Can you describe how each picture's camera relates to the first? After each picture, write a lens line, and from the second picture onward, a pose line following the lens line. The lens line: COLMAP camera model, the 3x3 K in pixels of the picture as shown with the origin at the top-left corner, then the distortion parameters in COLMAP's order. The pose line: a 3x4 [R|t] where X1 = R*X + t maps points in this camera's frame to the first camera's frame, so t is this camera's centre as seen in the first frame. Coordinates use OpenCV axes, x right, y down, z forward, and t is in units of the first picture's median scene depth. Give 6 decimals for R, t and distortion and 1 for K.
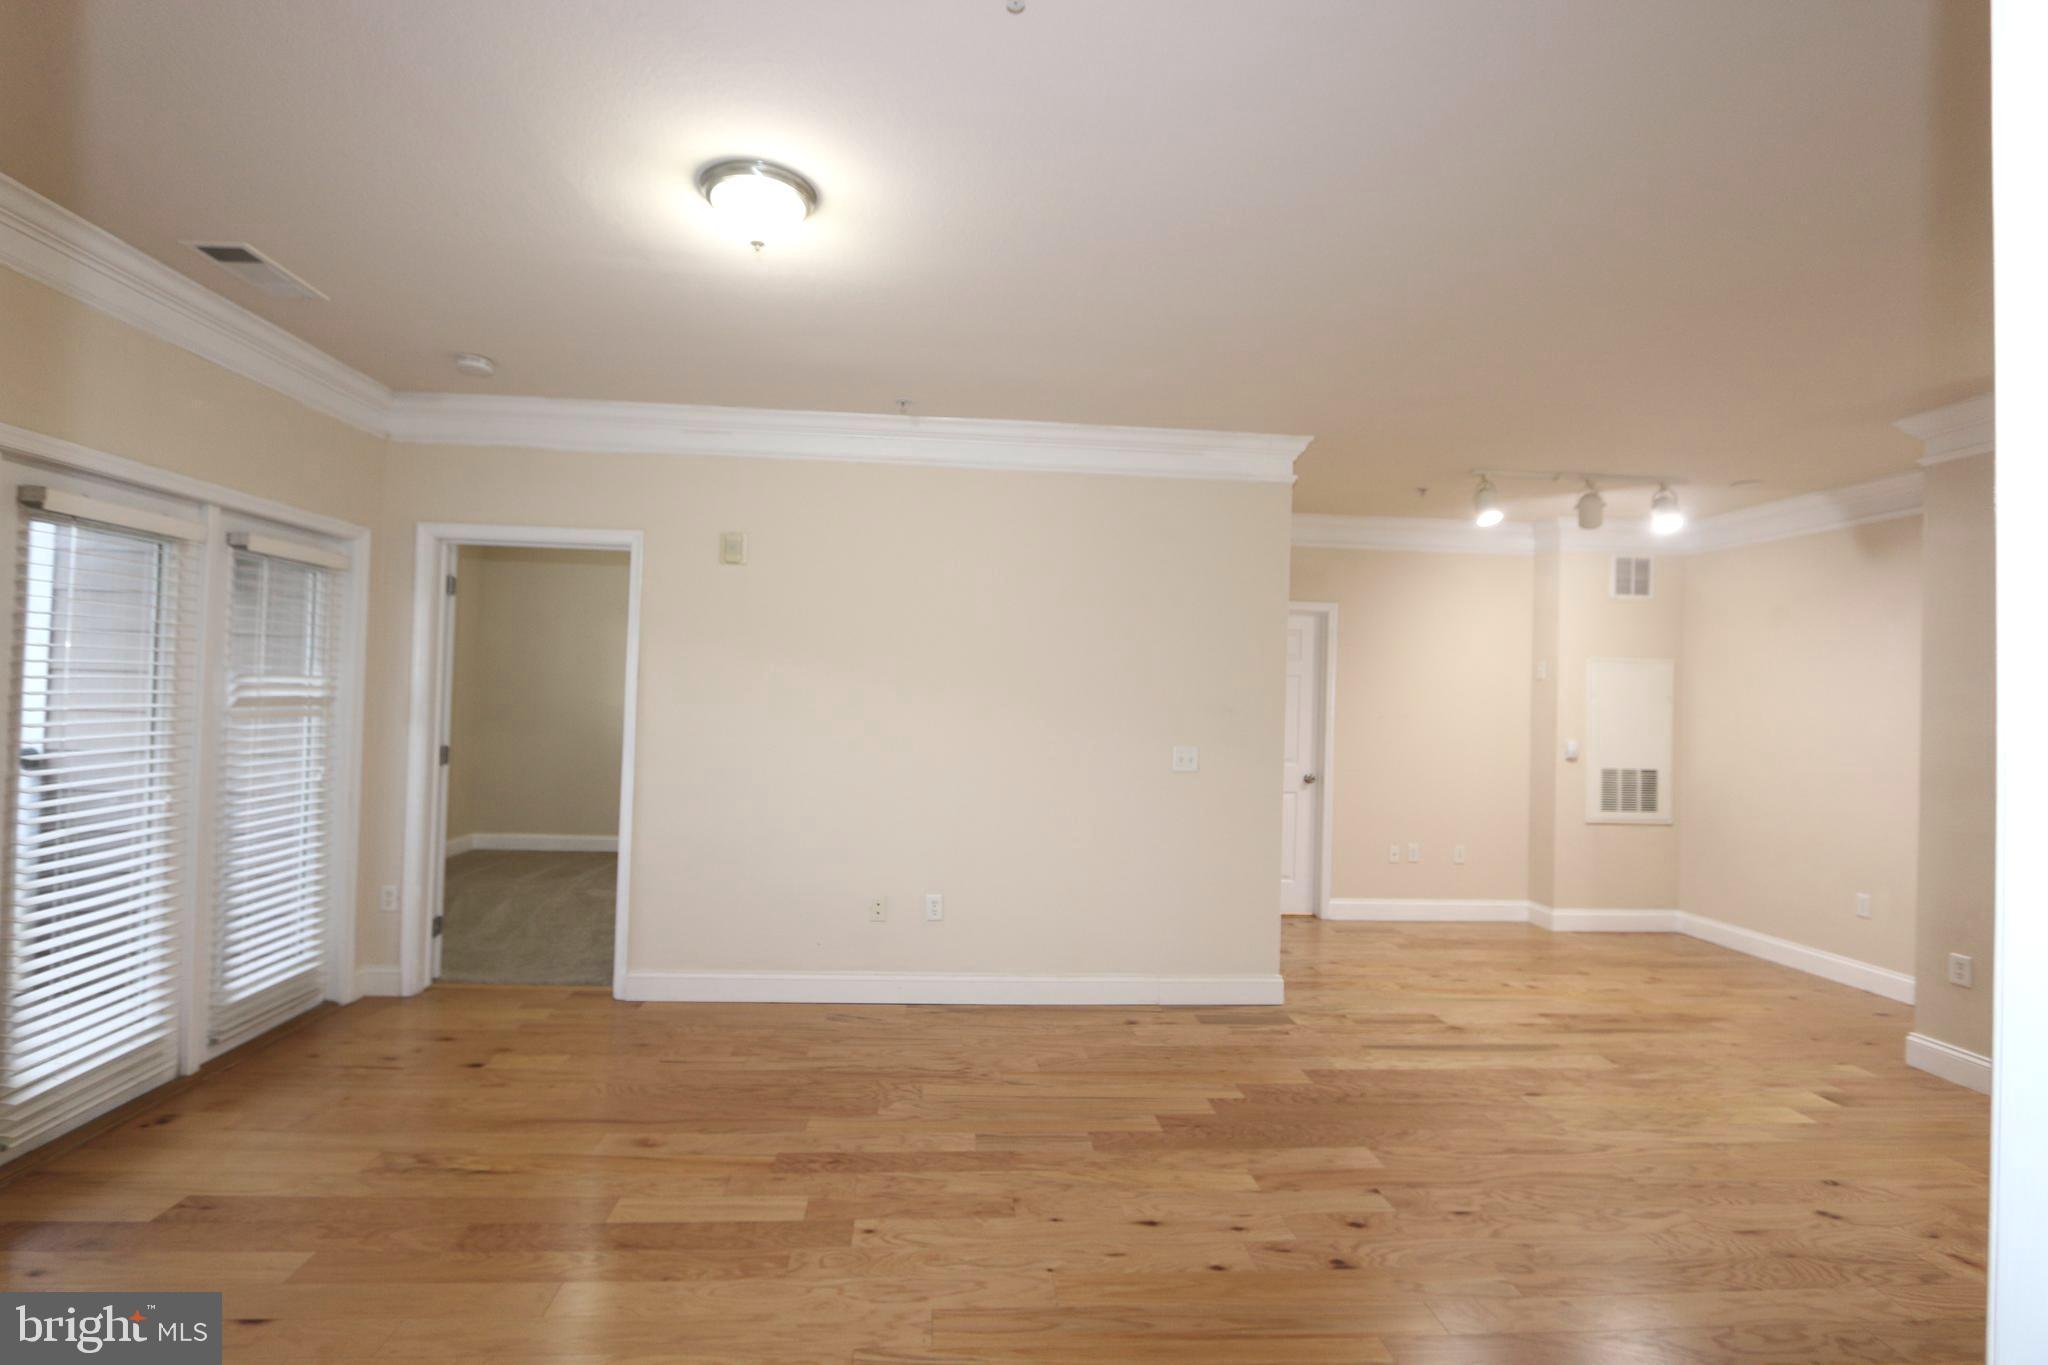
lens RADIAL K [[939.9, 0, 1004.5], [0, 939.9, 676.6], [0, 0, 1]] dist [-0.016790, 0.002082]
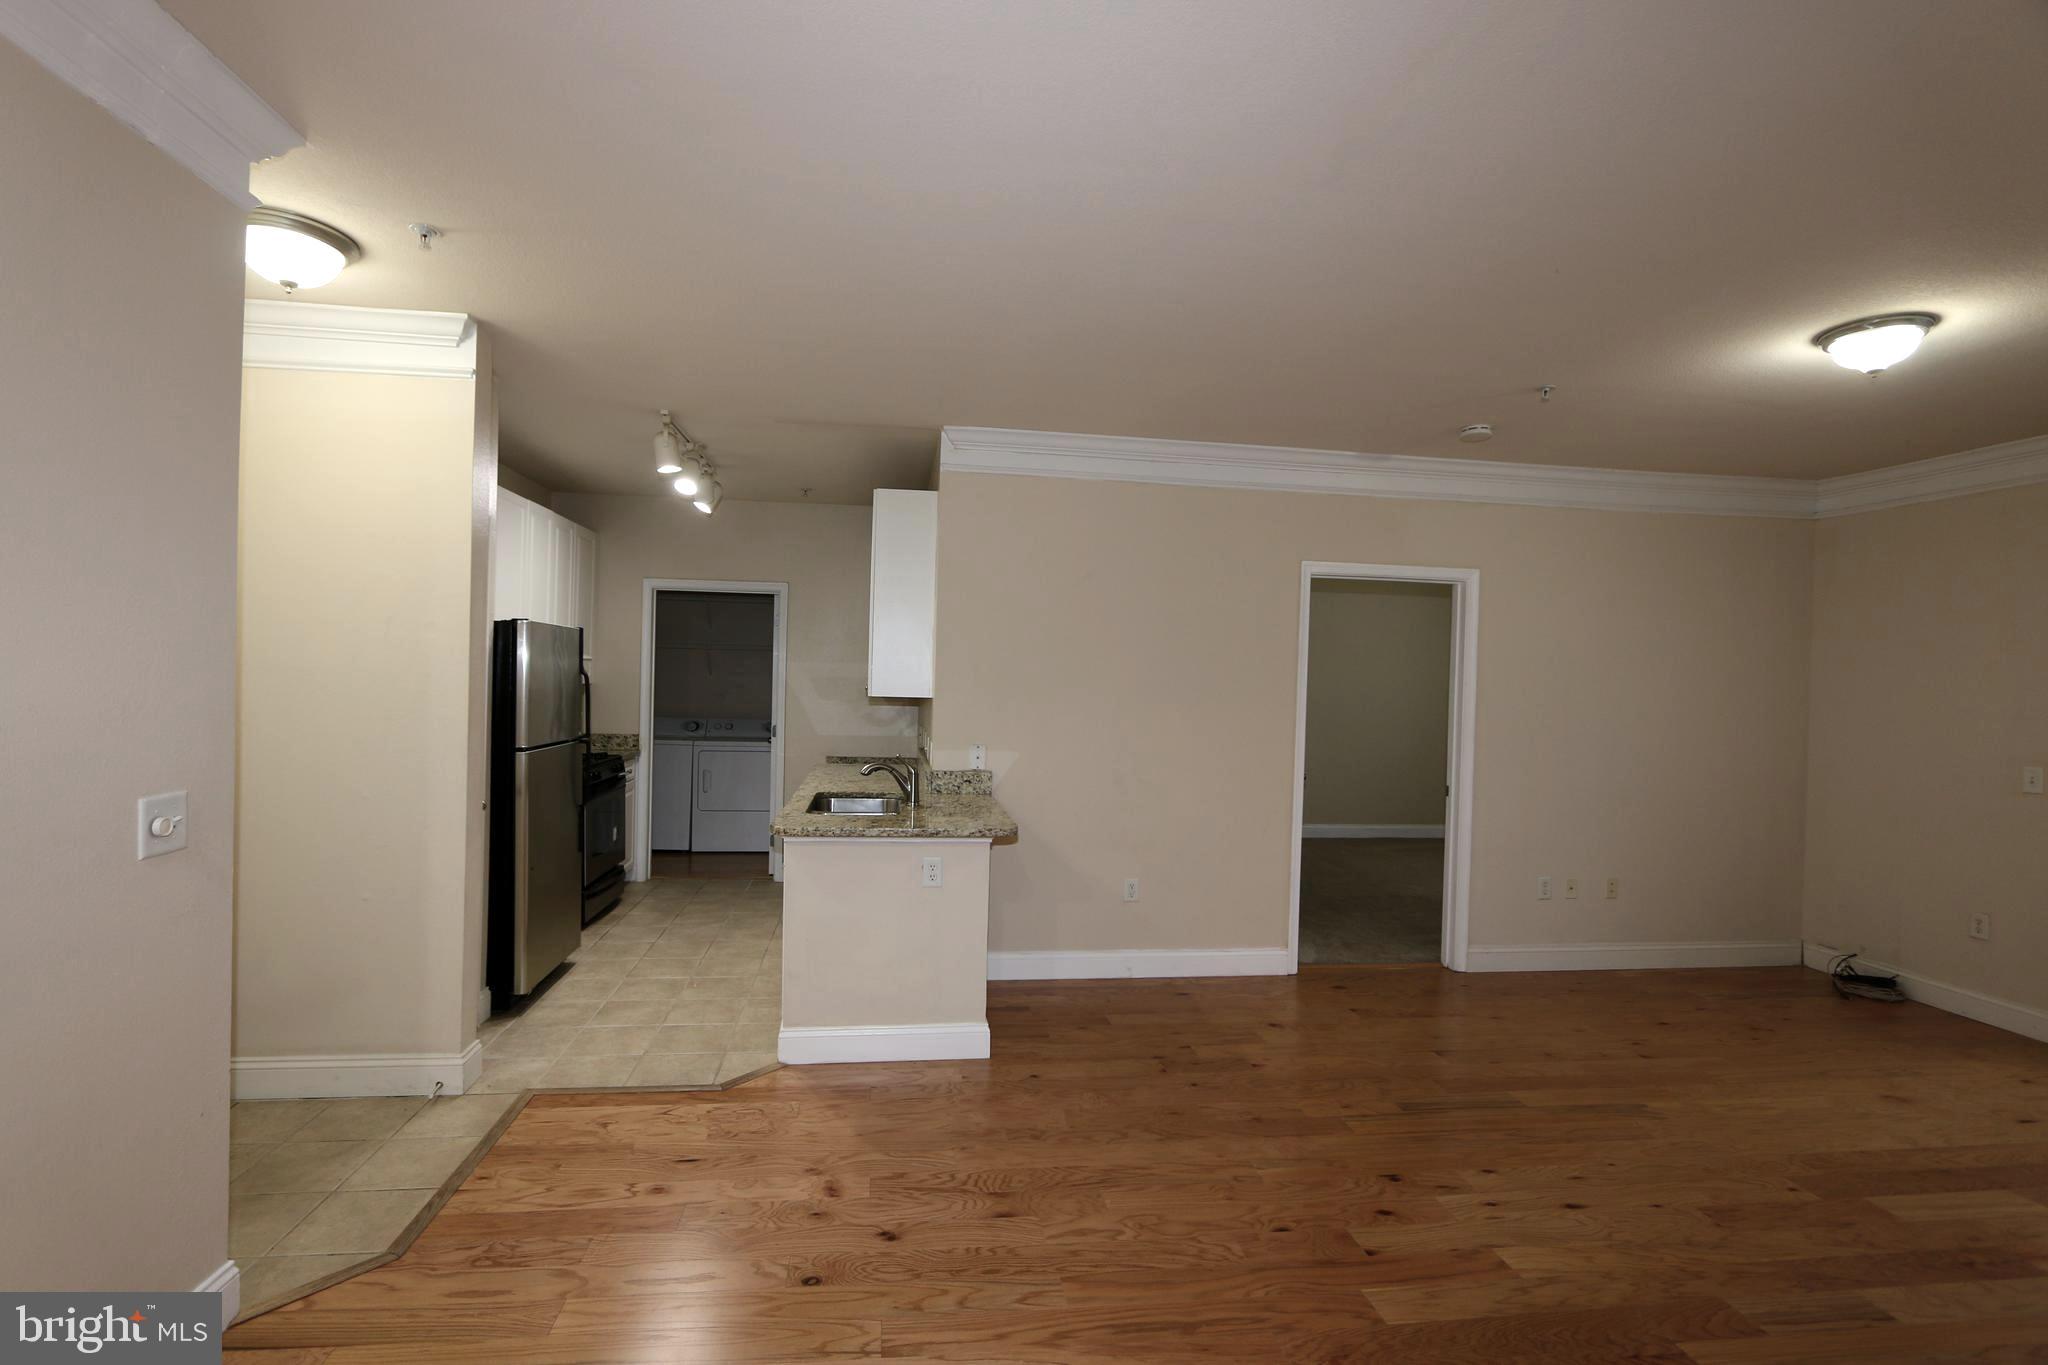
lens RADIAL K [[939.9, 0, 1010.0], [0, 939.9, 685.0], [0, 0, 1]] dist [-0.016790, 0.002082]
pose [[-0.996800, -0.055466, -0.057567, 0.778096], [-0.055311, 0.998460, -0.004291, 0.026845], [0.057716, -0.001093, -0.998332, 1.770146]]
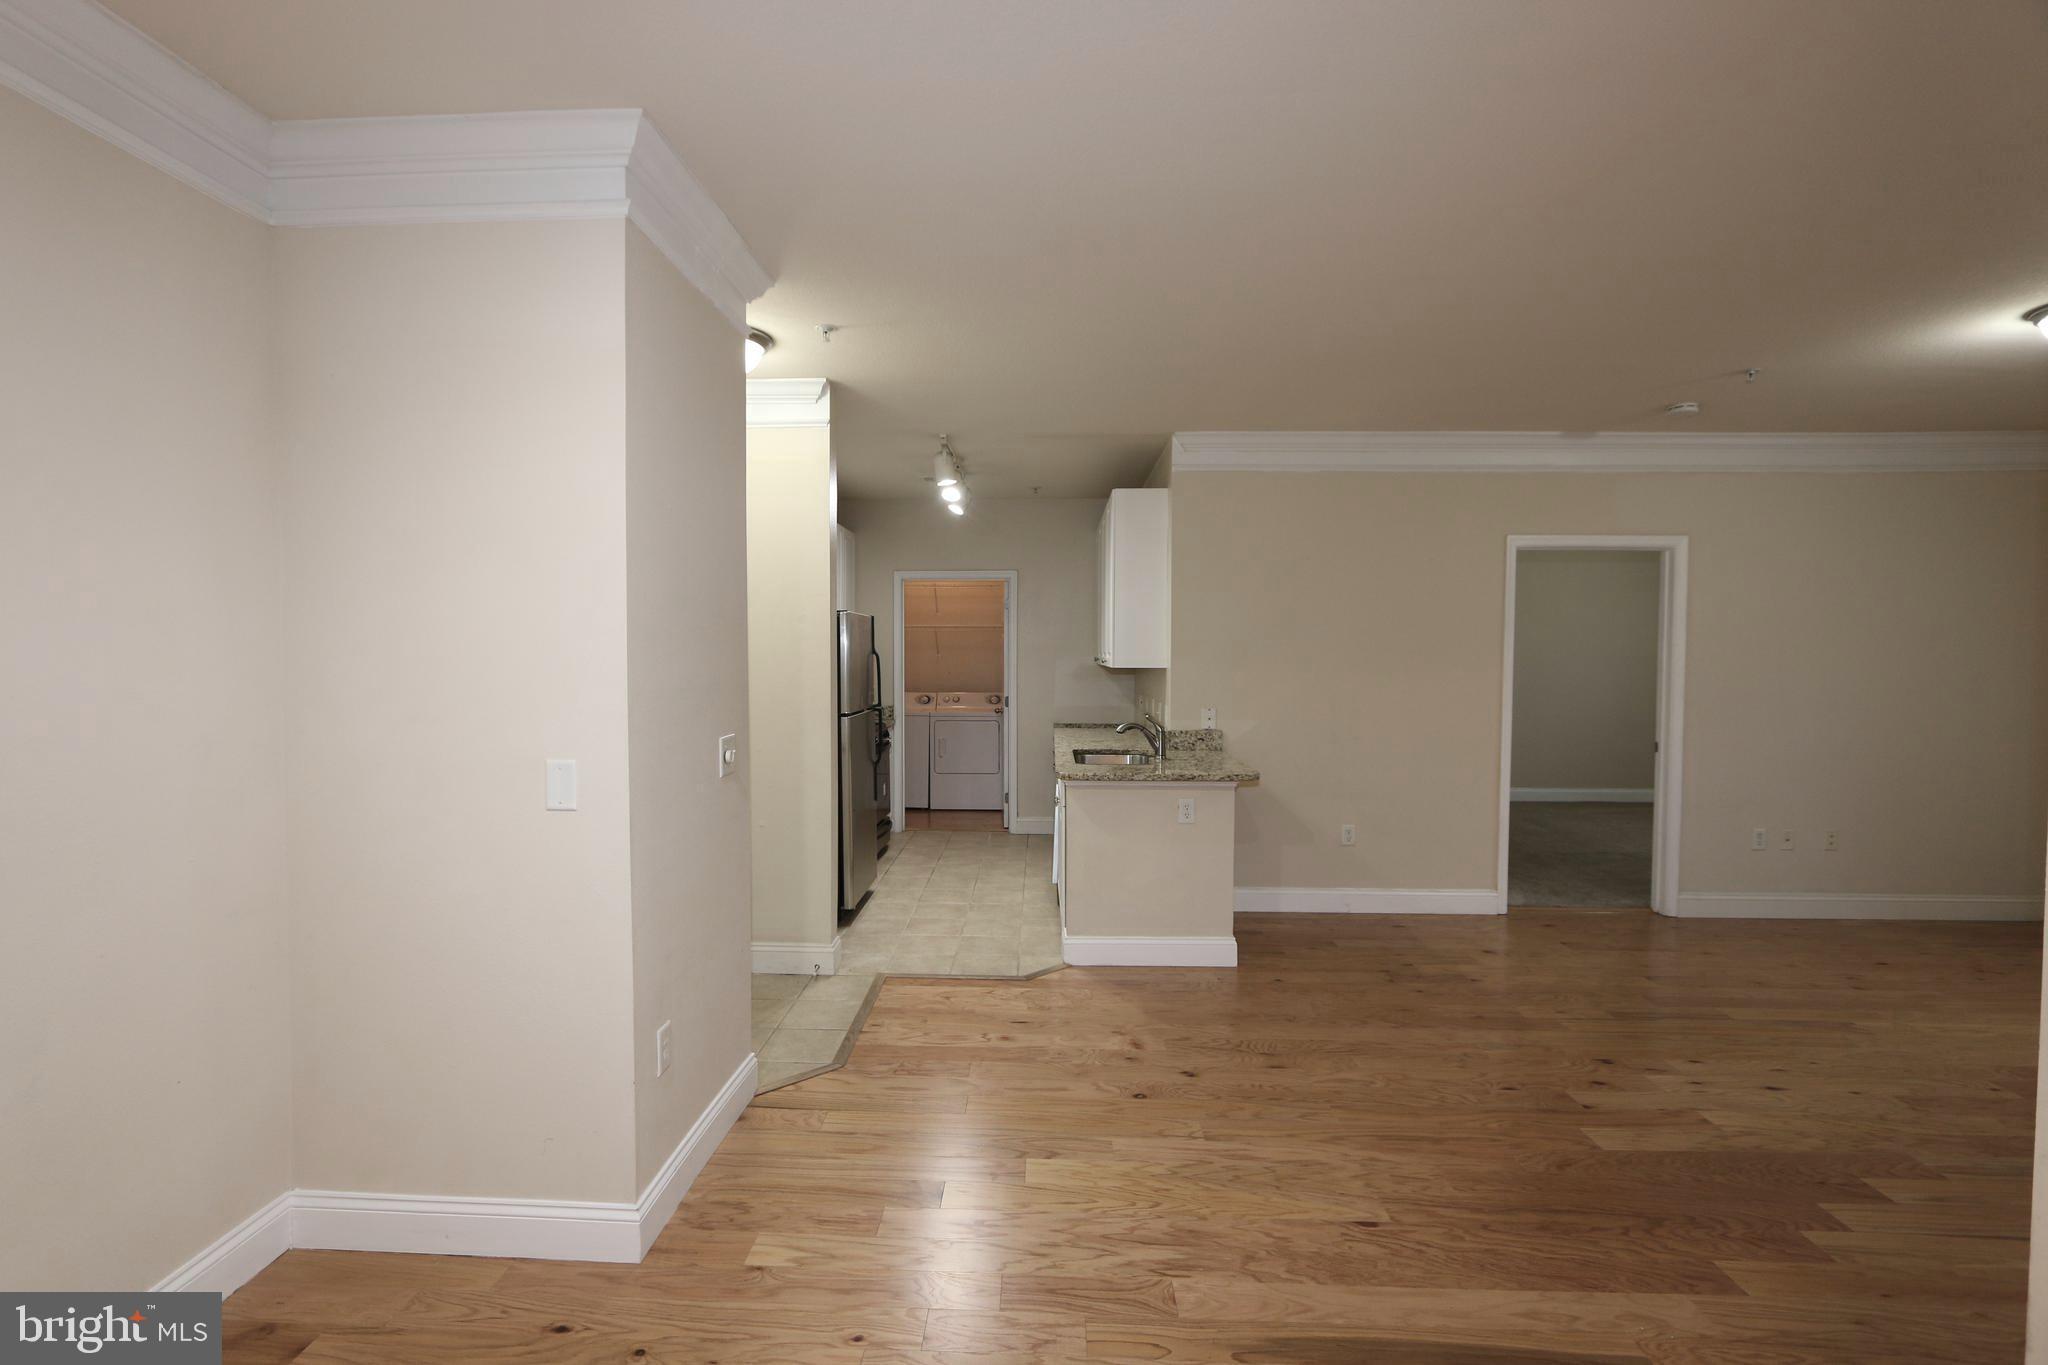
lens RADIAL K [[939.9, 0, 1009.1], [0, 939.9, 684.4], [0, 0, 1]] dist [-0.016790, 0.002082]
pose [[-0.992921, -0.036864, 0.112908, 0.915728], [-0.033980, 0.999048, 0.027370, 0.041505], [-0.113809, 0.023340, -0.993228, 2.039812]]
